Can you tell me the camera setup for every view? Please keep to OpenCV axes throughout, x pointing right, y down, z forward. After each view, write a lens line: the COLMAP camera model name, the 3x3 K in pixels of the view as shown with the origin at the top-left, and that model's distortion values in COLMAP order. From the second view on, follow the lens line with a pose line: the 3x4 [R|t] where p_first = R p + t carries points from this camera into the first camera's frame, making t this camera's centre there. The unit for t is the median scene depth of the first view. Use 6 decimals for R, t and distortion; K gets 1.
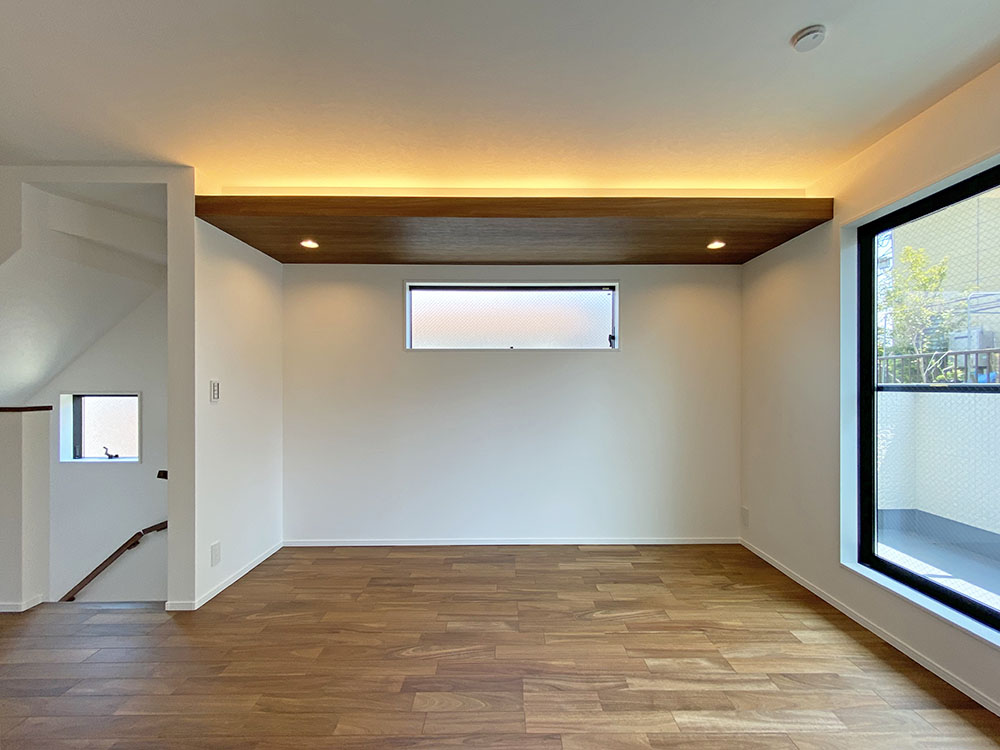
lens RADIAL K [[425.2, 0, 503.4], [0, 425.2, 385.3], [0, 0, 1]] dist [0.015301, -0.000601]
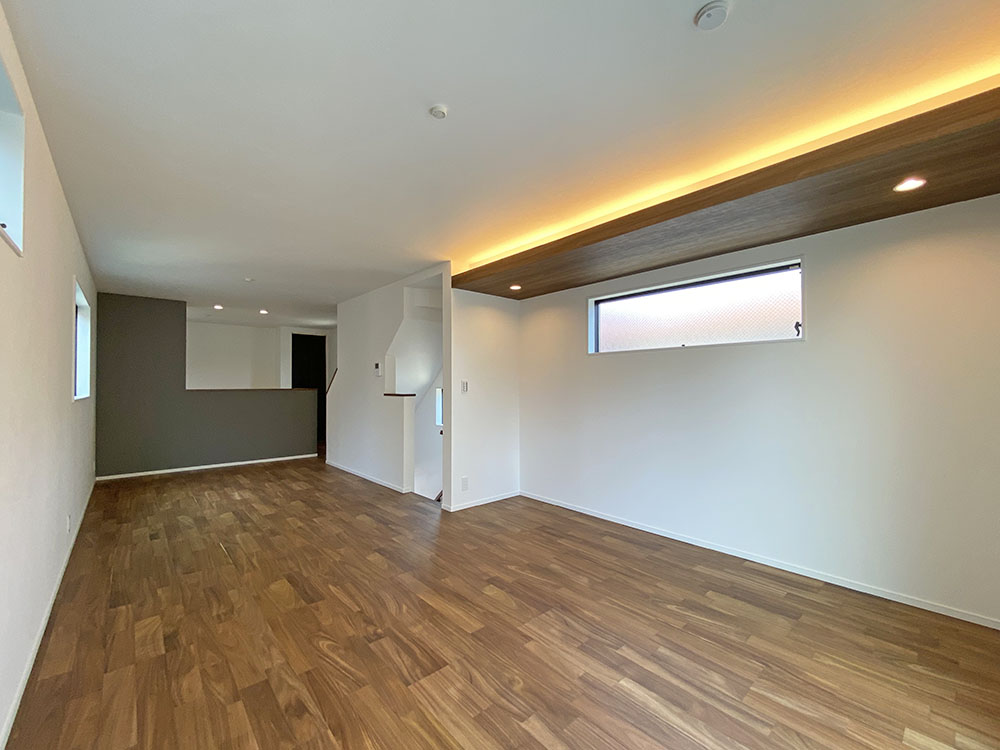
lens RADIAL K [[416.6, 0, 500.0], [0, 416.6, 375.0], [0, 0, 1]] dist [0.019891, -0.000325]
pose [[0.658103, -0.020309, -0.752654, 0.673149], [0.003766, 0.999712, -0.023683, 0.005830], [0.752918, 0.012751, 0.657990, 0.024465]]
